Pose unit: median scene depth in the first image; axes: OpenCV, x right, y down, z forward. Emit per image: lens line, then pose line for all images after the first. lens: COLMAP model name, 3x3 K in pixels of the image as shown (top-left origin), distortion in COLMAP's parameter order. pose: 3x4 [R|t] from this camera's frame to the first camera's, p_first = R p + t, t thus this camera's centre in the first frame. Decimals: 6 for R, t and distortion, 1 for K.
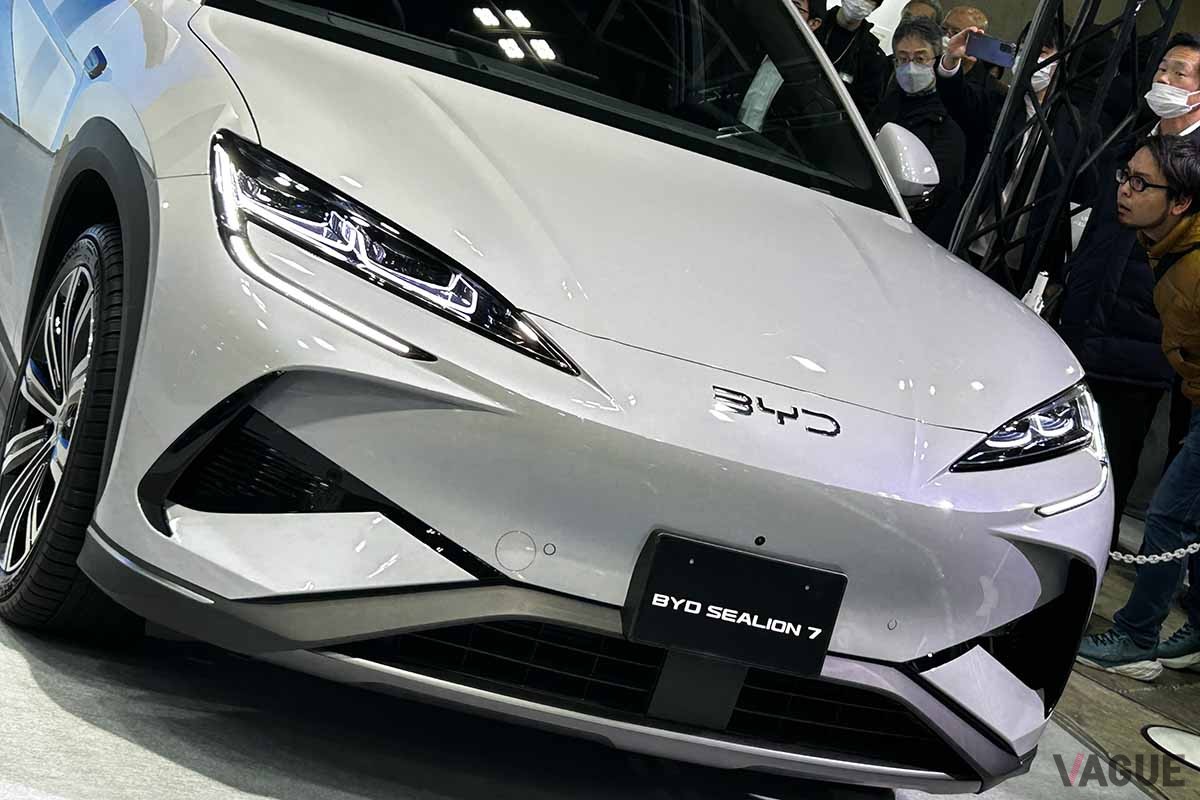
lens RADIAL K [[2223.8, 0, 600.0], [0, 2223.8, 400.0], [0, 0, 1]] dist [0.160414, -0.015931]
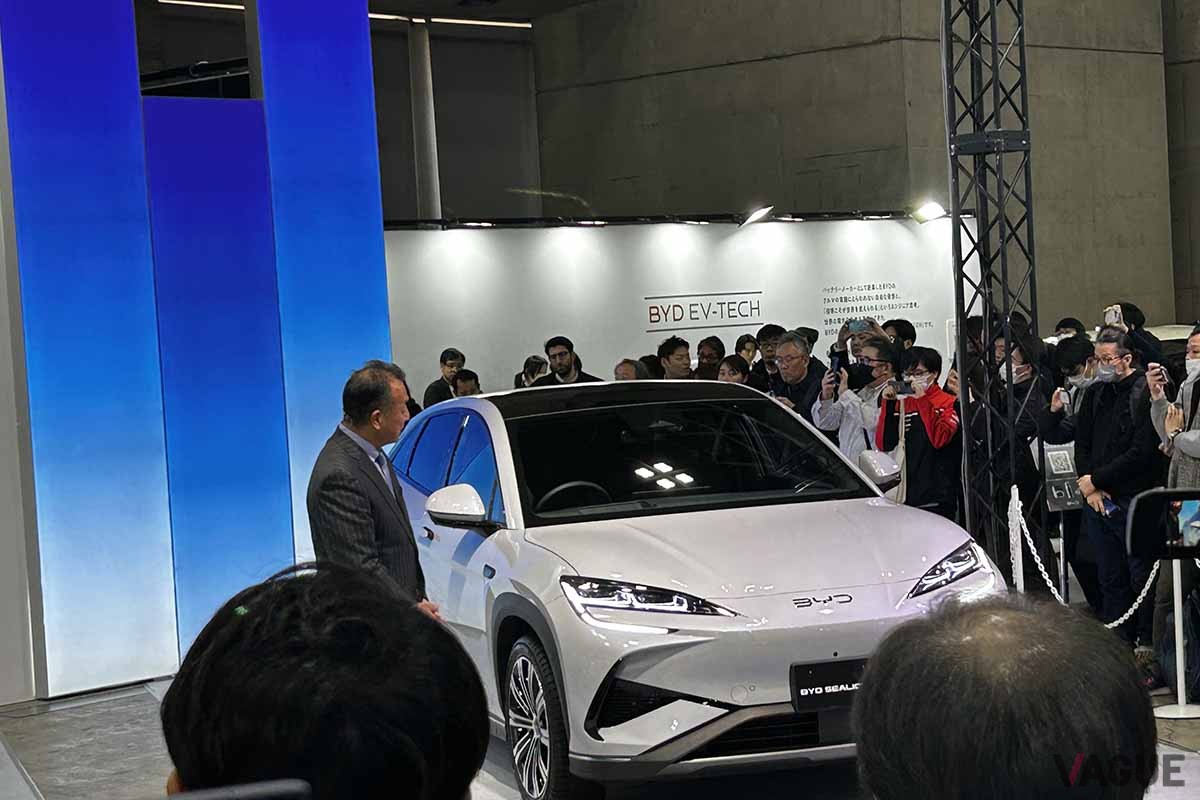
lens RADIAL K [[2556.9, 0, 600.0], [0, 2556.9, 400.0], [0, 0, 1]] dist [0.053489, 0.042634]
pose [[0.926144, -0.370705, -0.069539, 0.126264], [0.354700, 0.918724, -0.173593, 0.193633], [0.128239, 0.136106, 0.982359, -1.687844]]
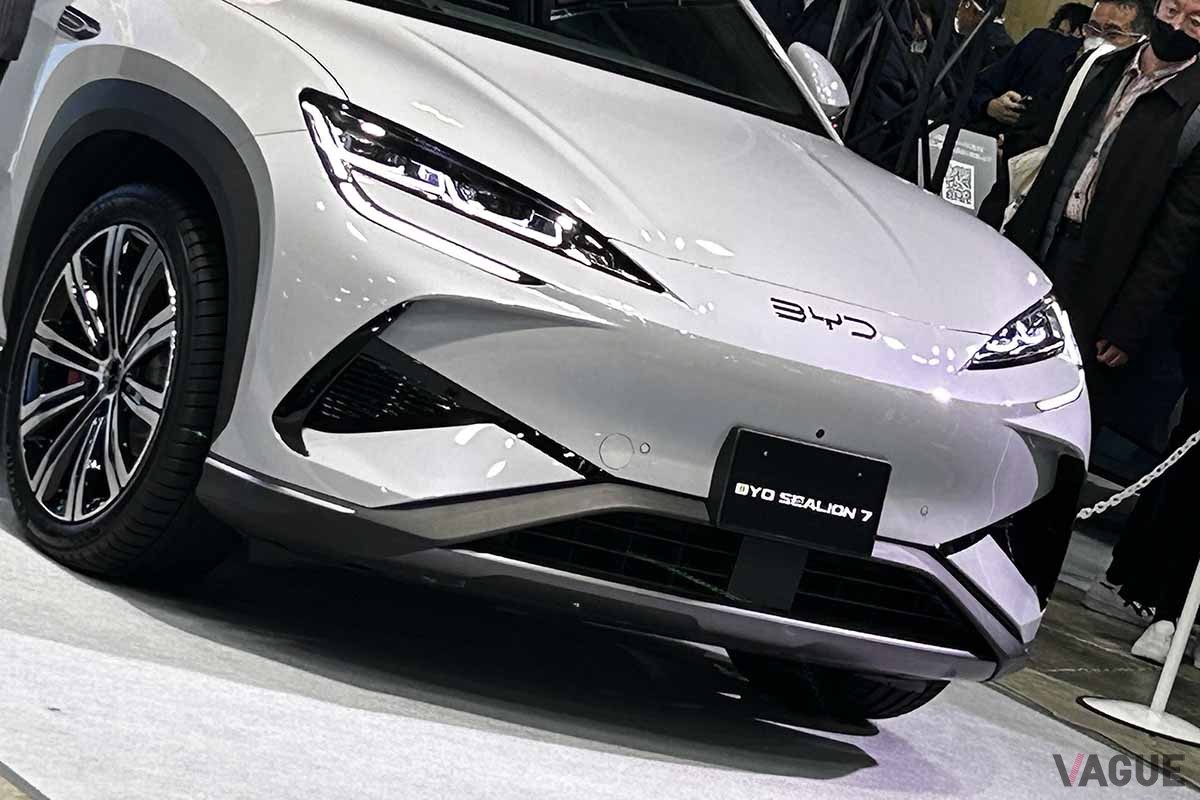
lens RADIAL K [[4427.2, 0, 600.0], [0, 4427.2, 400.0], [0, 0, 1]] dist [0.066049, 2.678814]
pose [[0.979376, -0.053510, 0.194830, -0.461757], [0.058712, 0.998054, -0.021022, 0.085048], [-0.193326, 0.032027, 0.980612, -1.145853]]
